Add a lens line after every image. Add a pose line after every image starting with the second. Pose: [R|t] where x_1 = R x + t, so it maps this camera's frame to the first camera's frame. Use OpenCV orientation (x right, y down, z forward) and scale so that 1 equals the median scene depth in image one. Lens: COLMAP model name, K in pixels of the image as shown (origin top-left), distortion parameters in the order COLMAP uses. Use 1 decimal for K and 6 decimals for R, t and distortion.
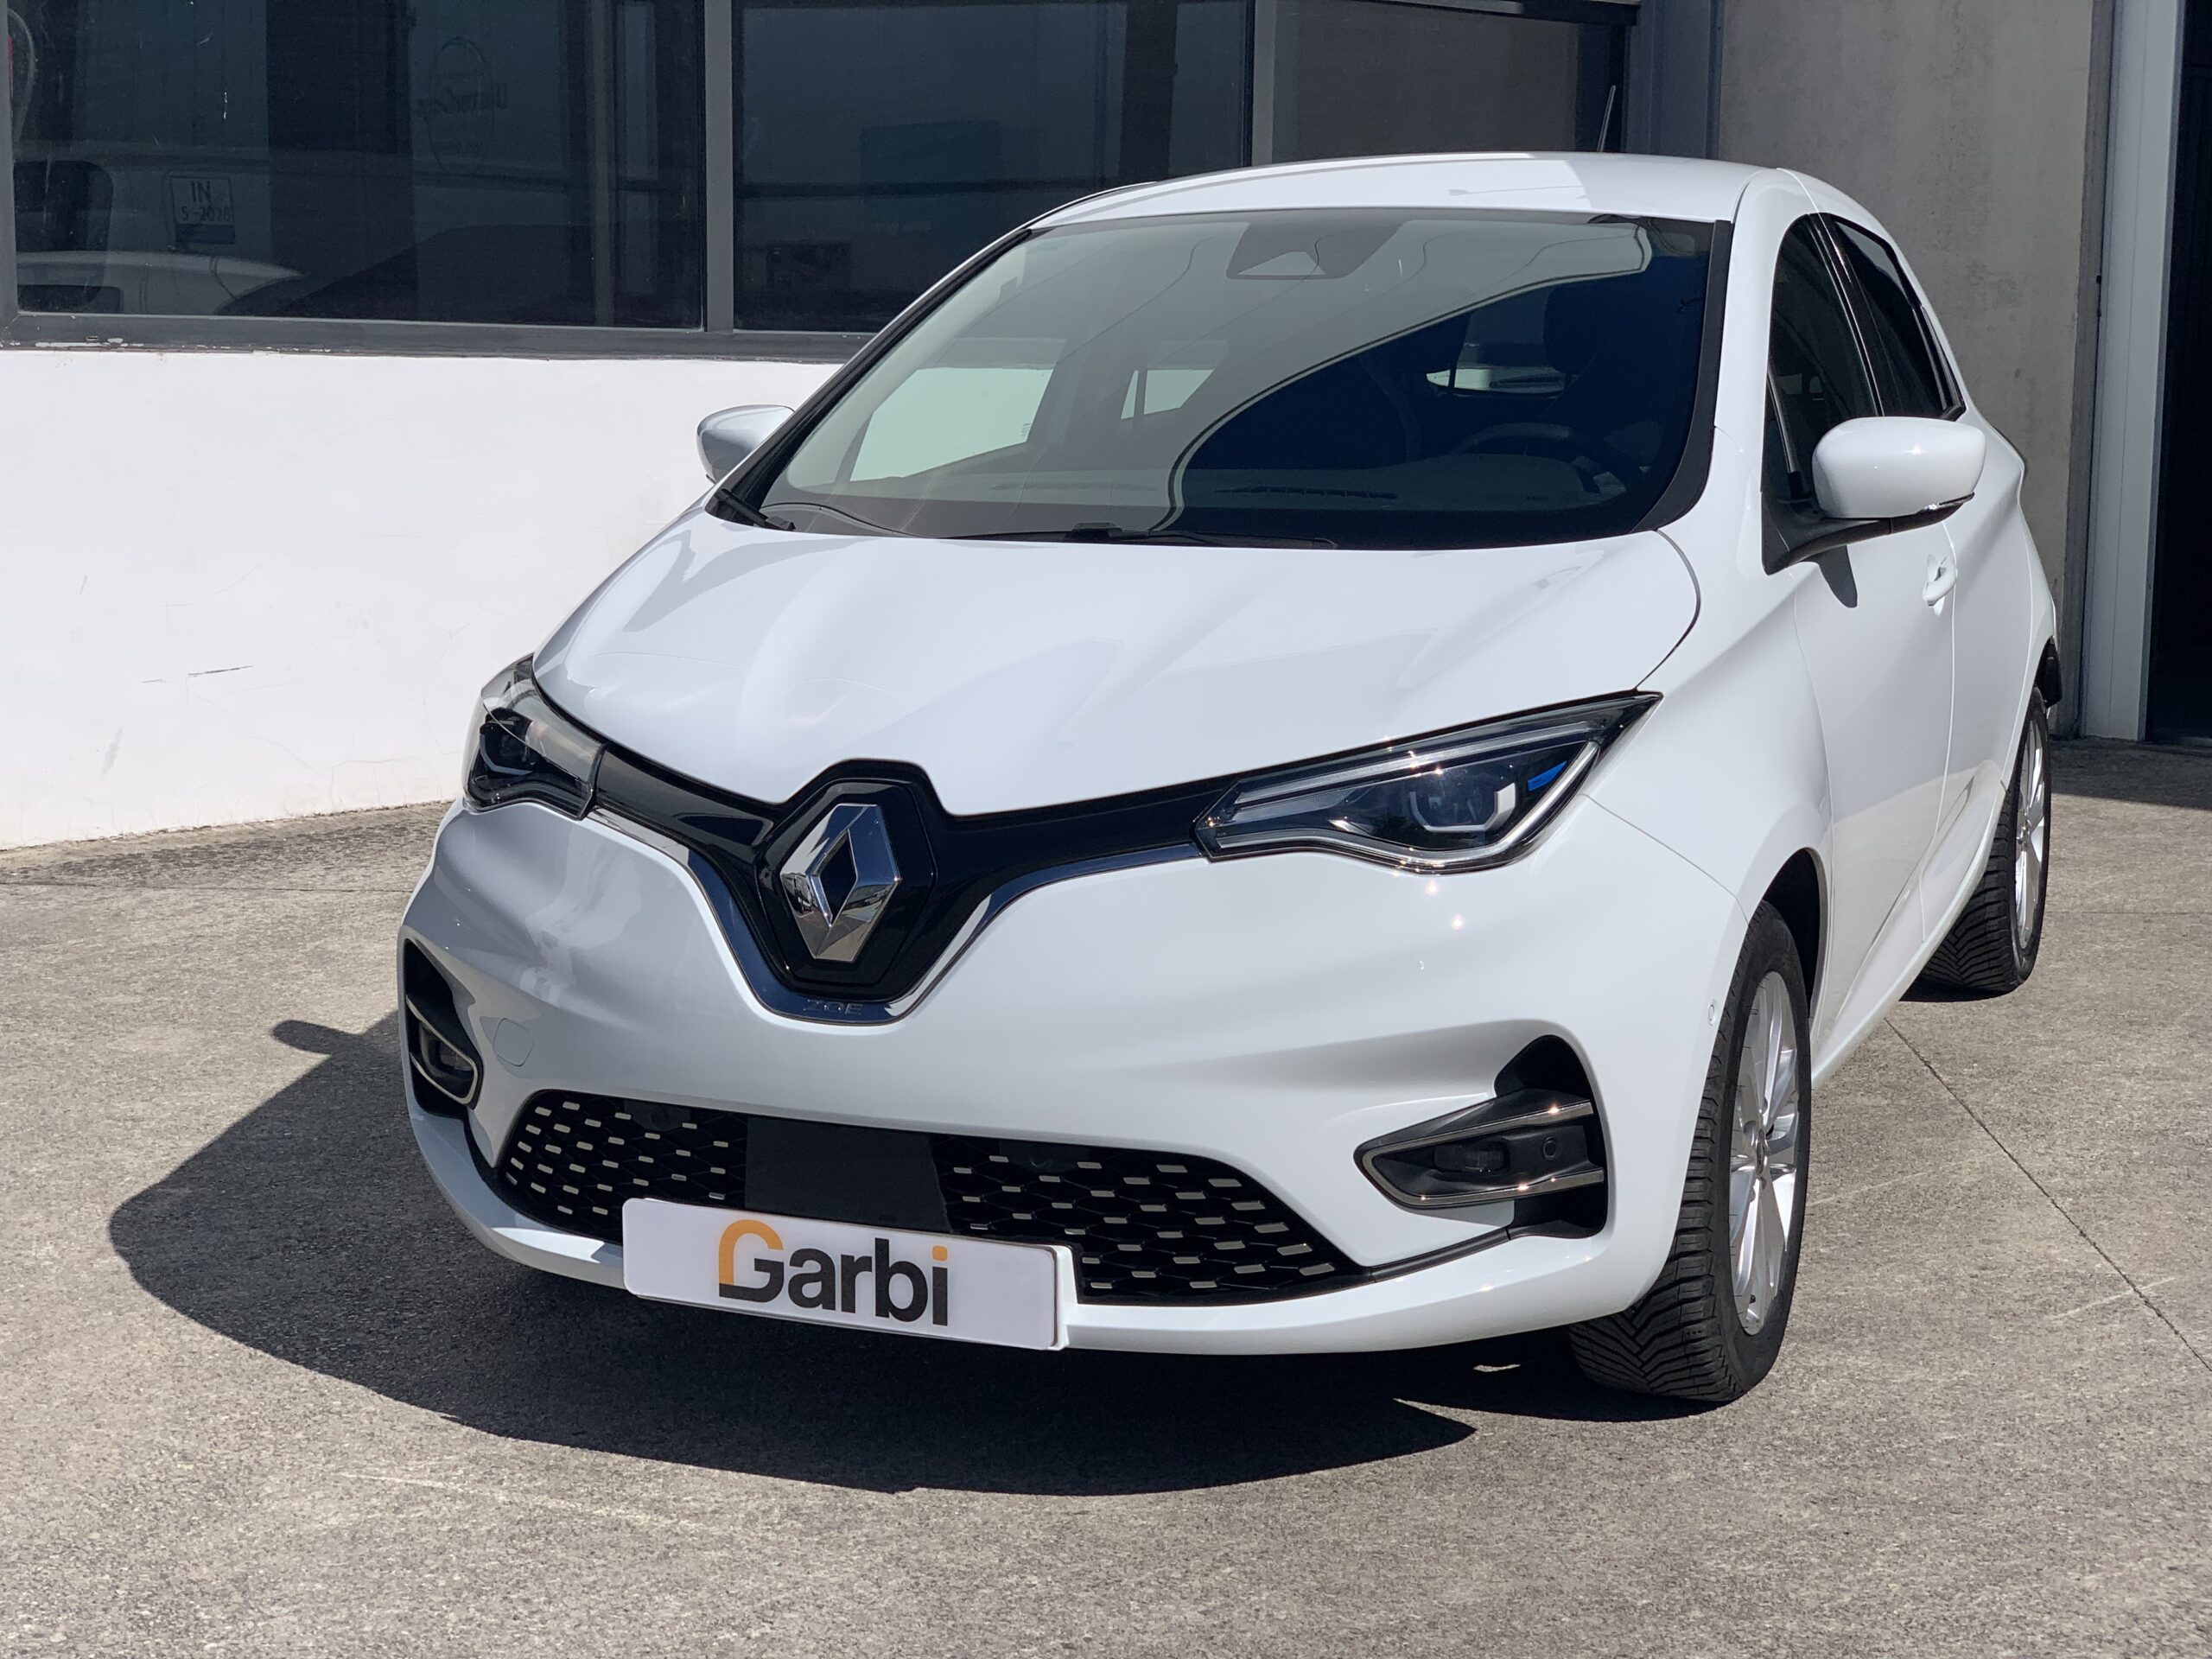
lens RADIAL K [[3361.8, 0, 1100.9], [0, 3361.8, 813.6], [0, 0, 1]] dist [0.044201, 0.000000]
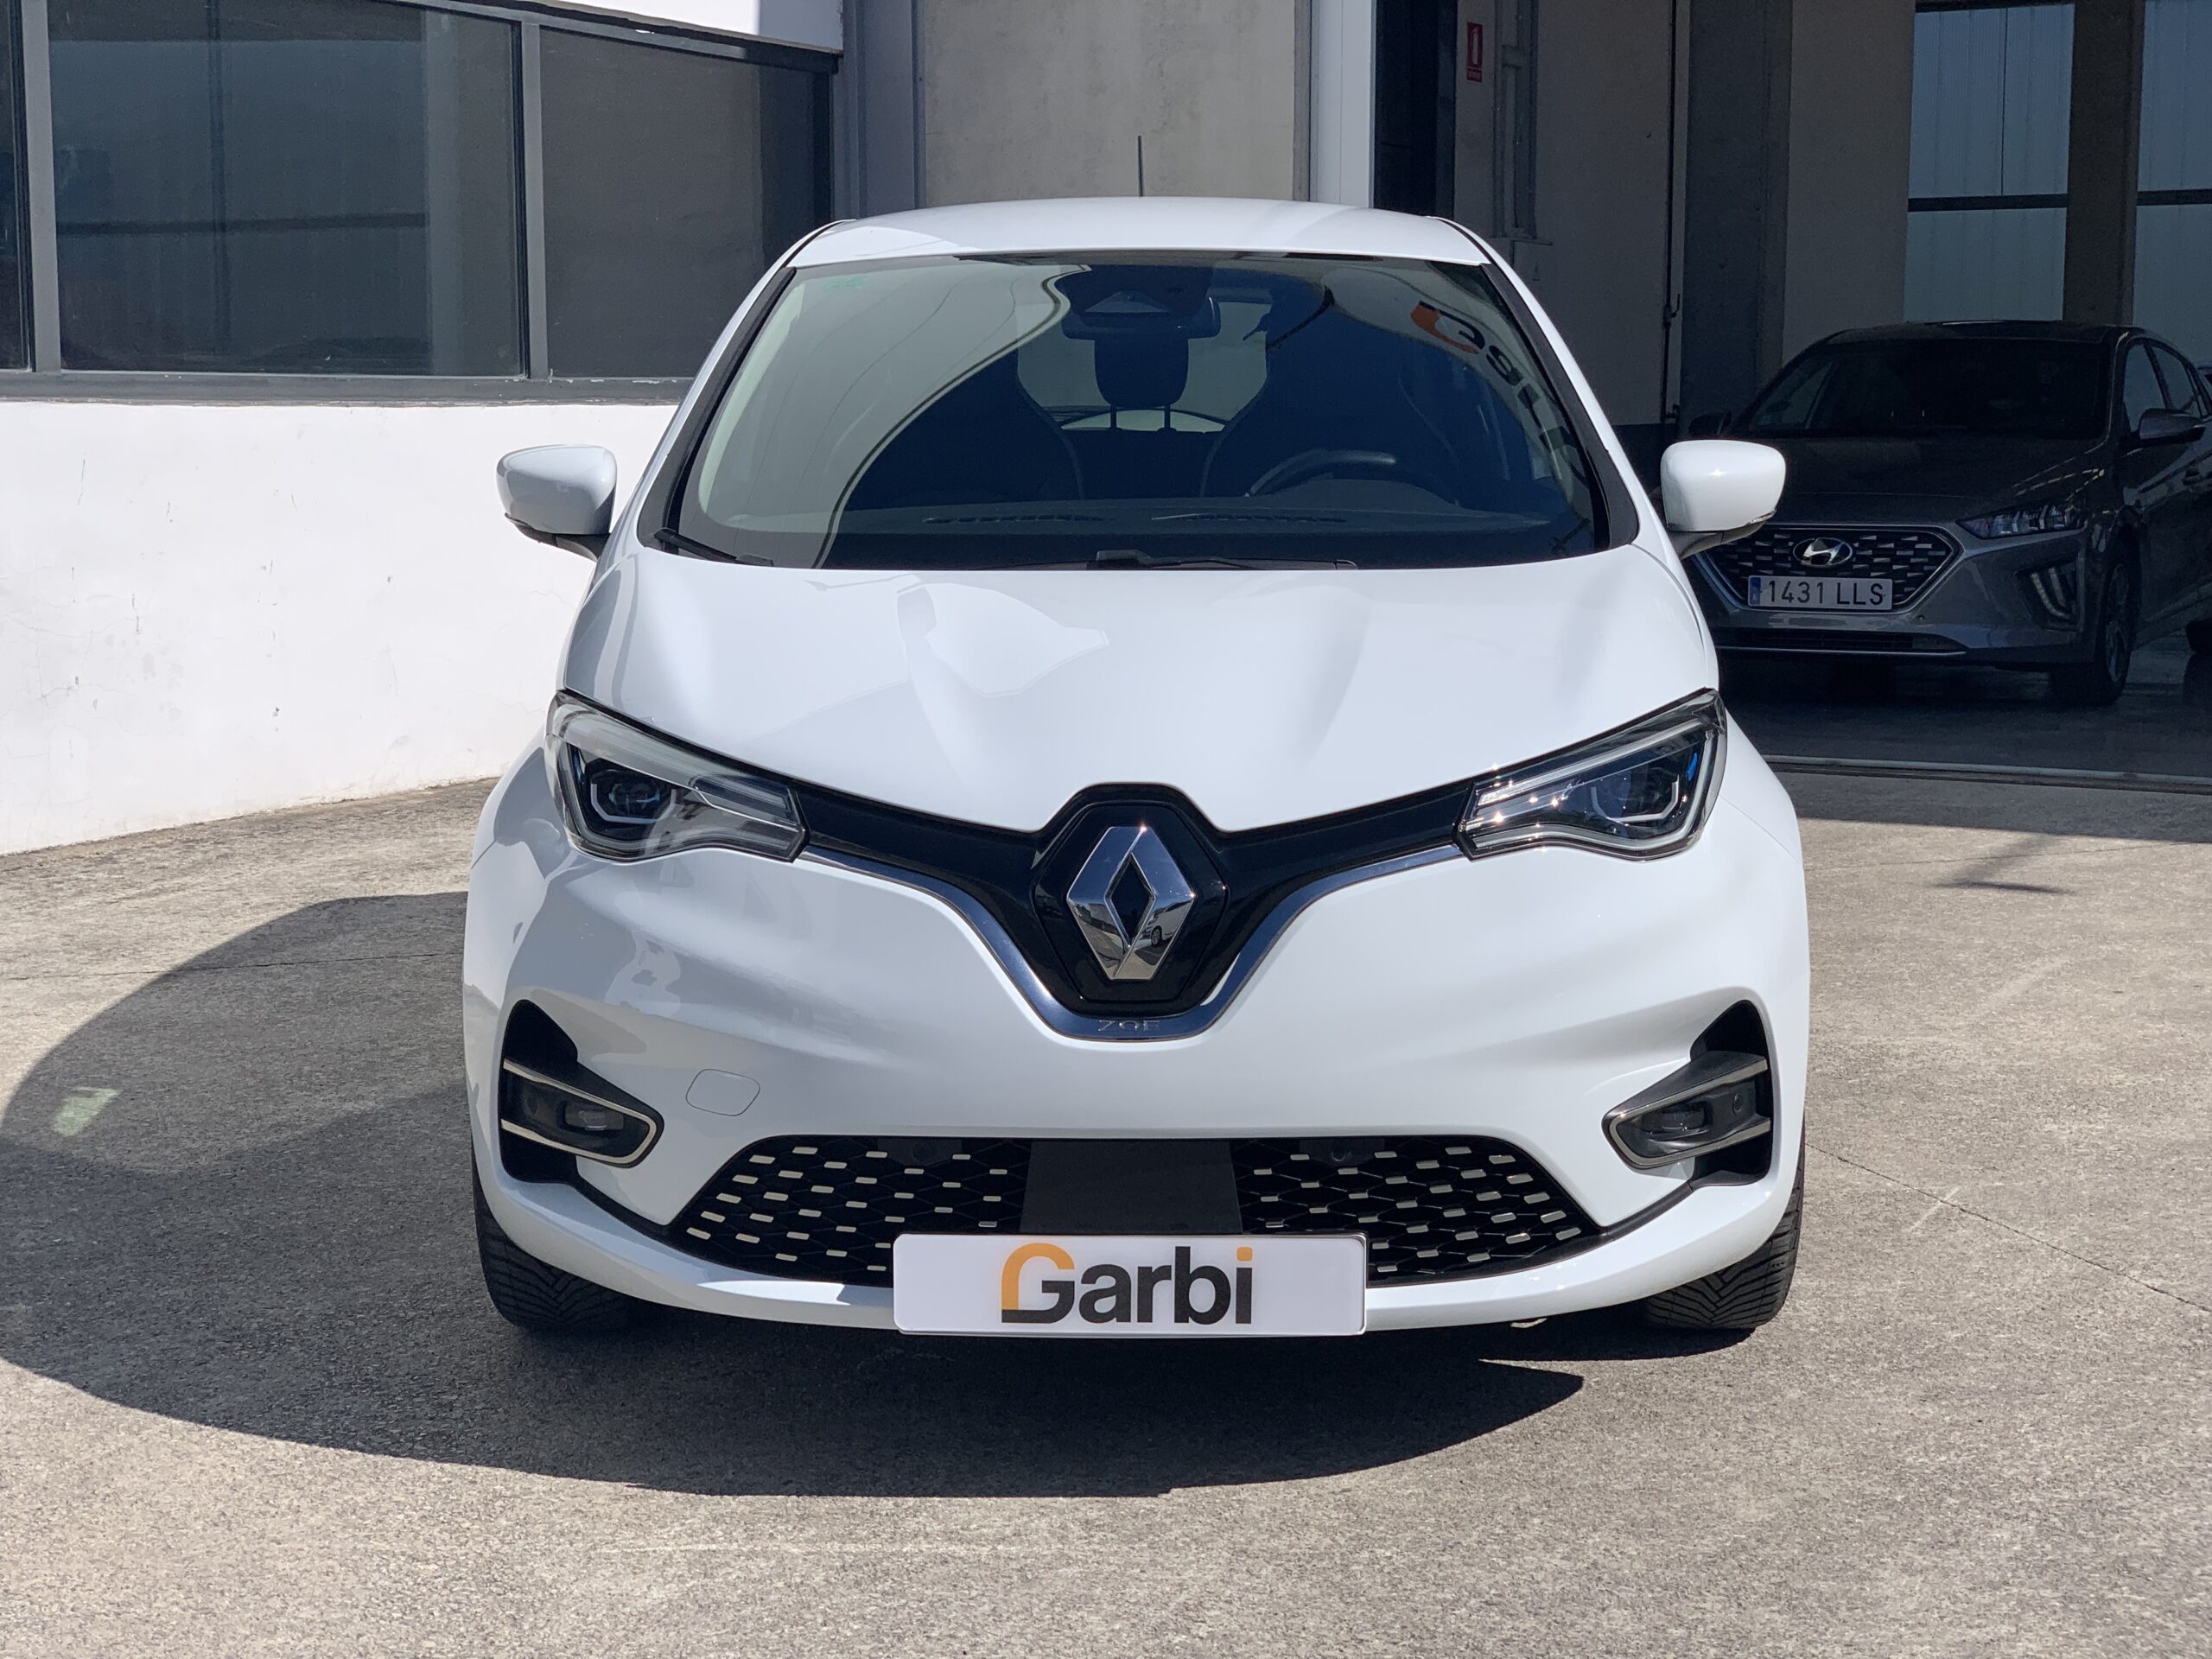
lens RADIAL K [[3361.8, 0, 1095.9], [0, 3361.8, 850.1], [0, 0, 1]] dist [0.044201, 0.000000]
pose [[0.929447, -0.056780, 0.364561, -0.446412], [0.057496, 0.998306, 0.008899, -0.005082], [-0.364448, 0.012689, 0.931137, 0.049753]]
